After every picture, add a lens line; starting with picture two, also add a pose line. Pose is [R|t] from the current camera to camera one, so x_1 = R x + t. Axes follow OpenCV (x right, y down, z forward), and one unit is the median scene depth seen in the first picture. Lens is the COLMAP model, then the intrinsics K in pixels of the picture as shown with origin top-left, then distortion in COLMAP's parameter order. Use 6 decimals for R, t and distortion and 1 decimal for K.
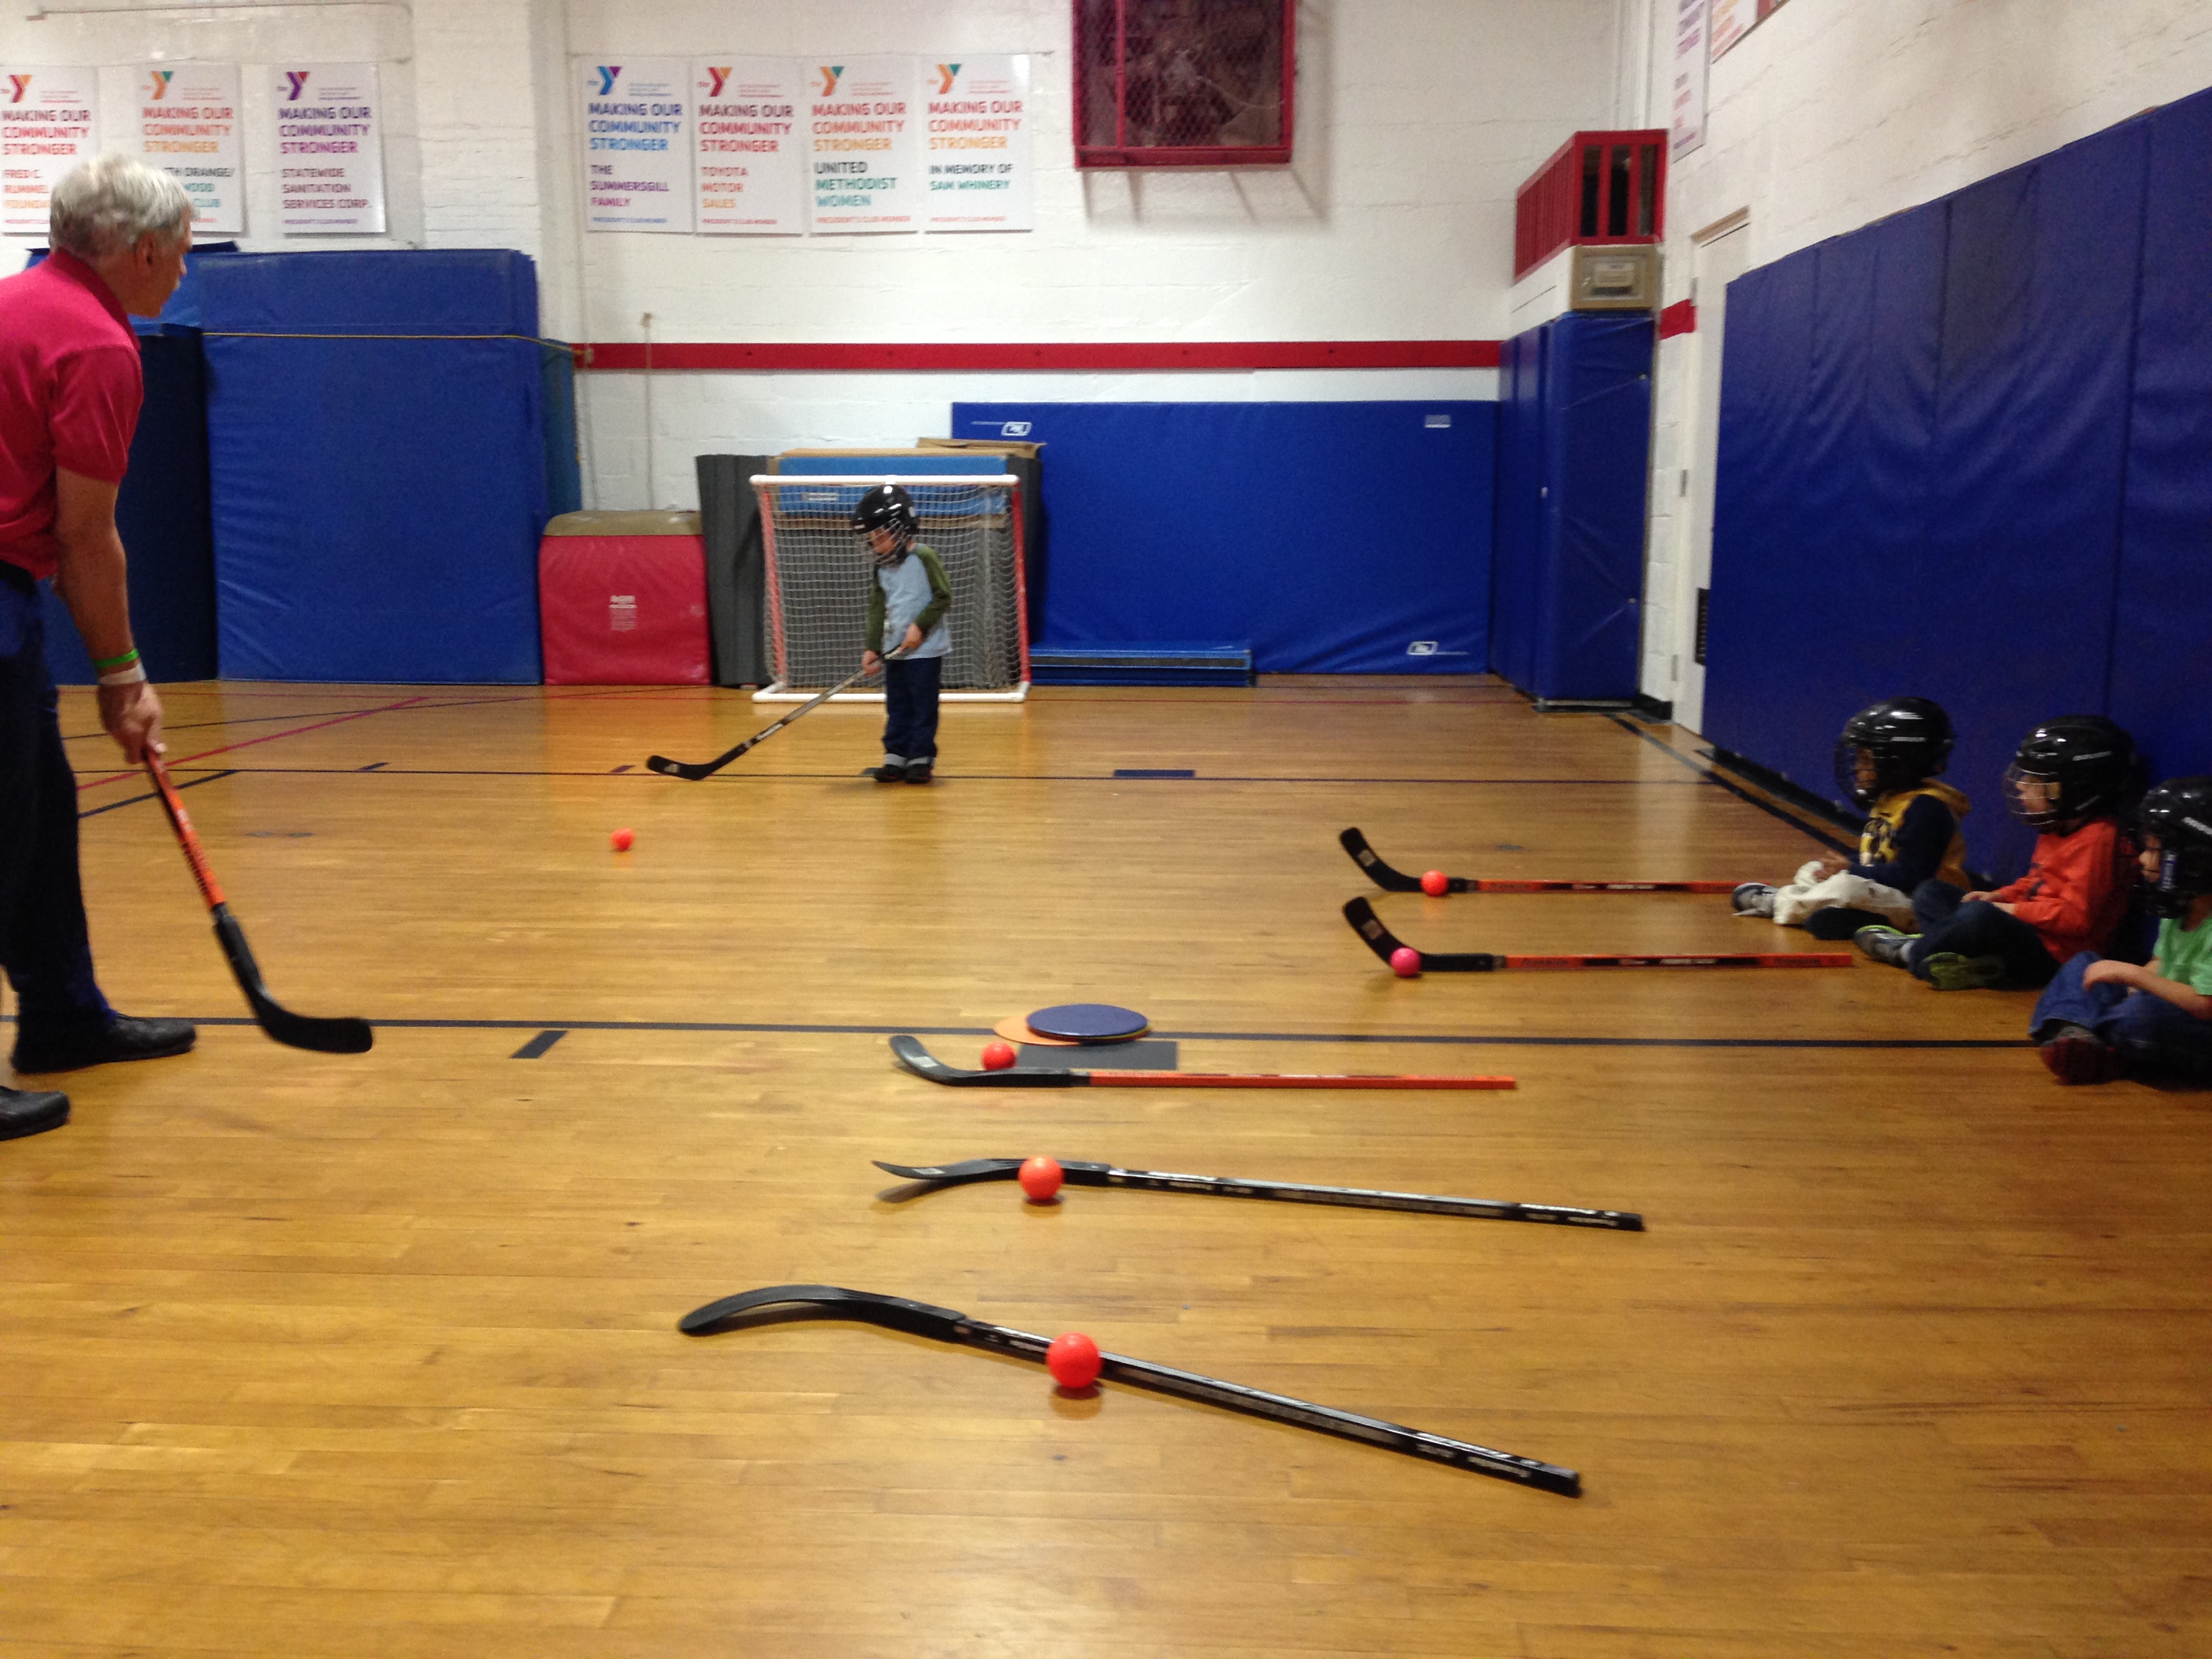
lens RADIAL K [[2147.1, 0, 1106.0], [0, 2147.1, 829.5], [0, 0, 1]] dist [0.143036, -0.296736]
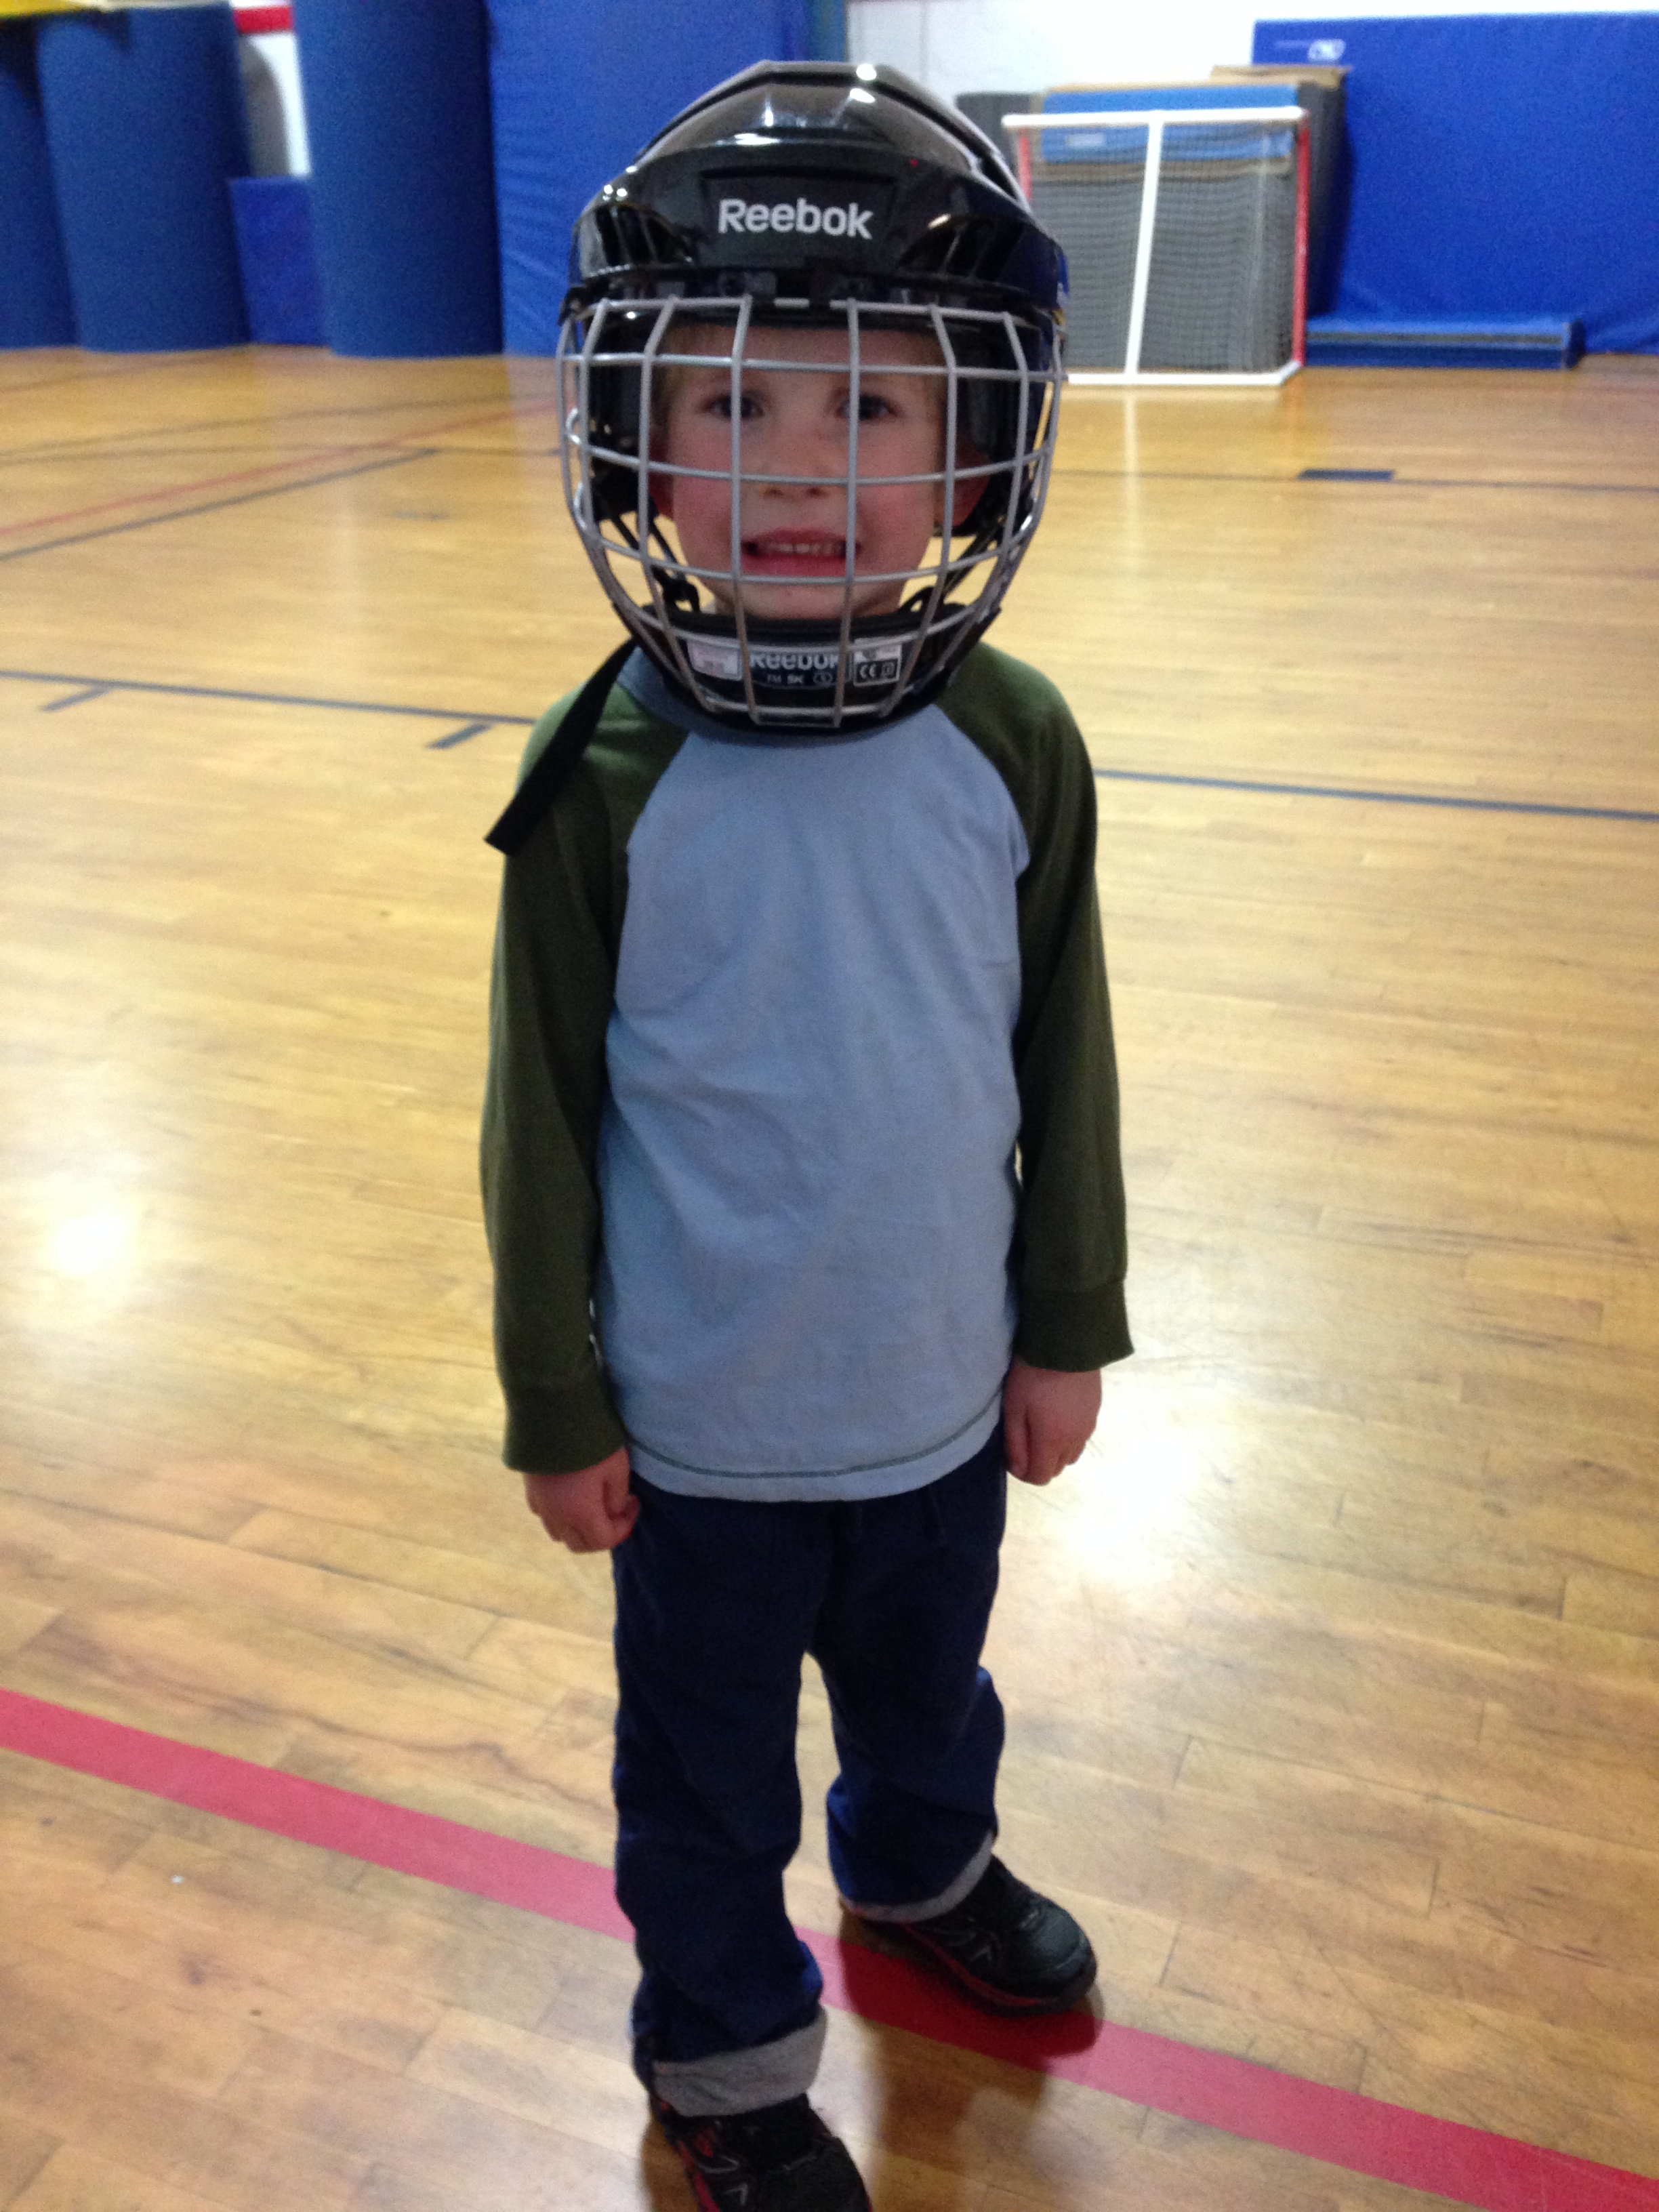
lens RADIAL K [[2147.1, 0, 828.0], [0, 2147.1, 1170.7], [0, 0, 1]] dist [0.143036, -0.296736]
pose [[0.938686, 0.127138, -0.320474, 0.112909], [-0.031390, 0.957180, 0.287787, -0.002351], [0.343340, -0.260082, 0.902483, 0.032622]]
